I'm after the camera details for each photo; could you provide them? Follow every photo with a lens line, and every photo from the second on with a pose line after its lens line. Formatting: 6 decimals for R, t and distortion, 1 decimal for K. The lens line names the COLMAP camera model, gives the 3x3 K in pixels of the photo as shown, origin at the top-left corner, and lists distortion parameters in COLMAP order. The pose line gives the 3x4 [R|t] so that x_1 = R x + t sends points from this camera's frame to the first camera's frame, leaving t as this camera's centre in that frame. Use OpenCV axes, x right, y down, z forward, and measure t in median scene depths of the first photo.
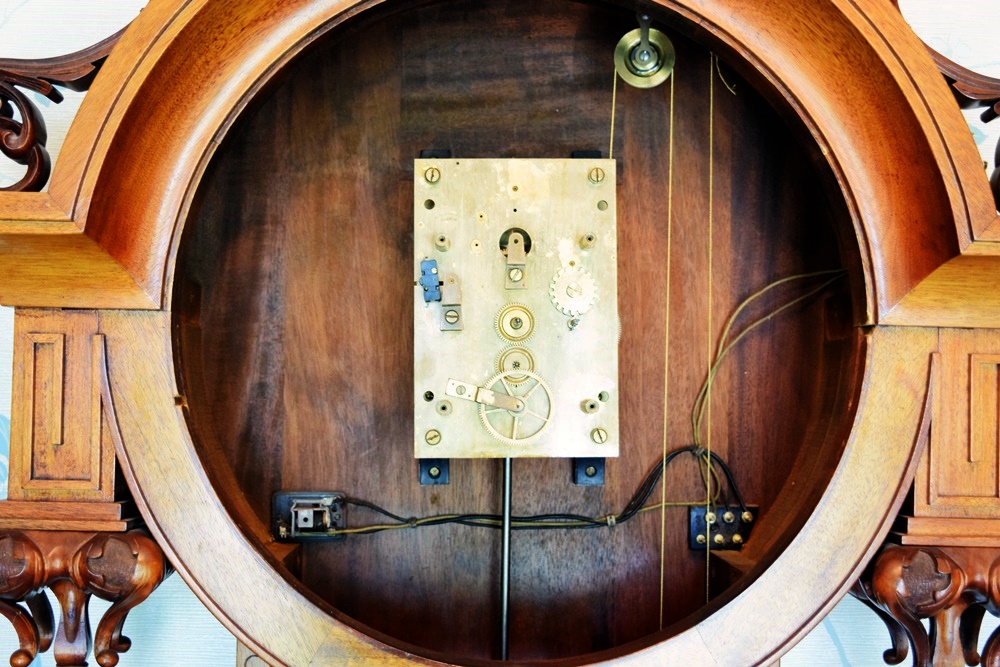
lens RADIAL K [[1323.4, 0, 500.6], [0, 1323.4, 333.1], [0, 0, 1]] dist [0.039818, 0.000000]
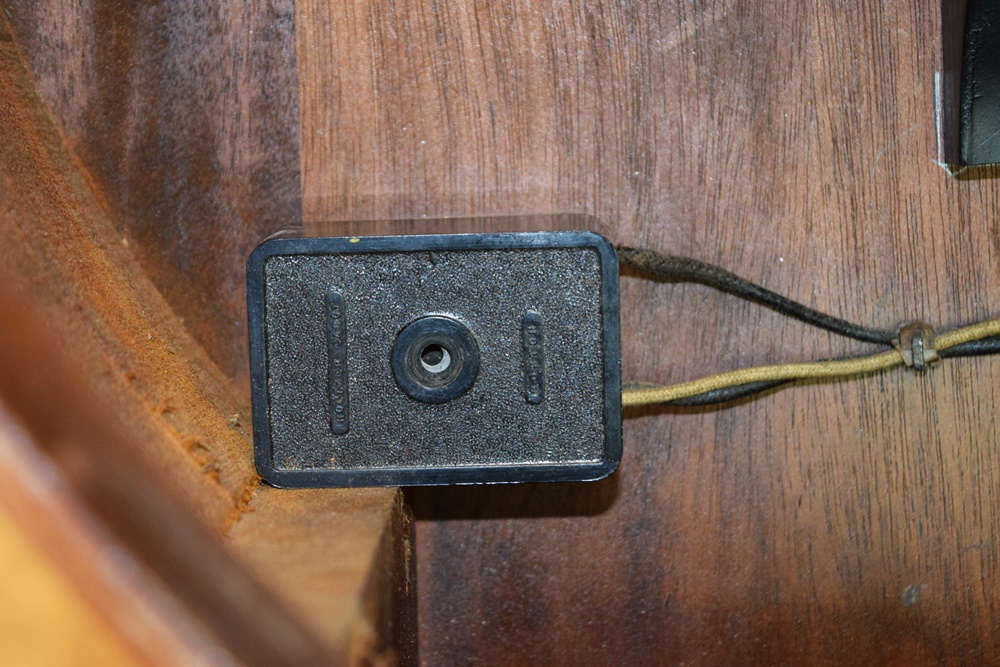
lens RADIAL K [[2401.3, 0, 501.0], [0, 2401.3, 332.9], [0, 0, 1]] dist [0.105840, 0.000000]
pose [[0.983147, -0.009824, -0.182554, -0.060551], [0.056014, 0.966718, 0.249637, 0.038982], [0.174026, -0.255655, 0.950976, 0.615672]]
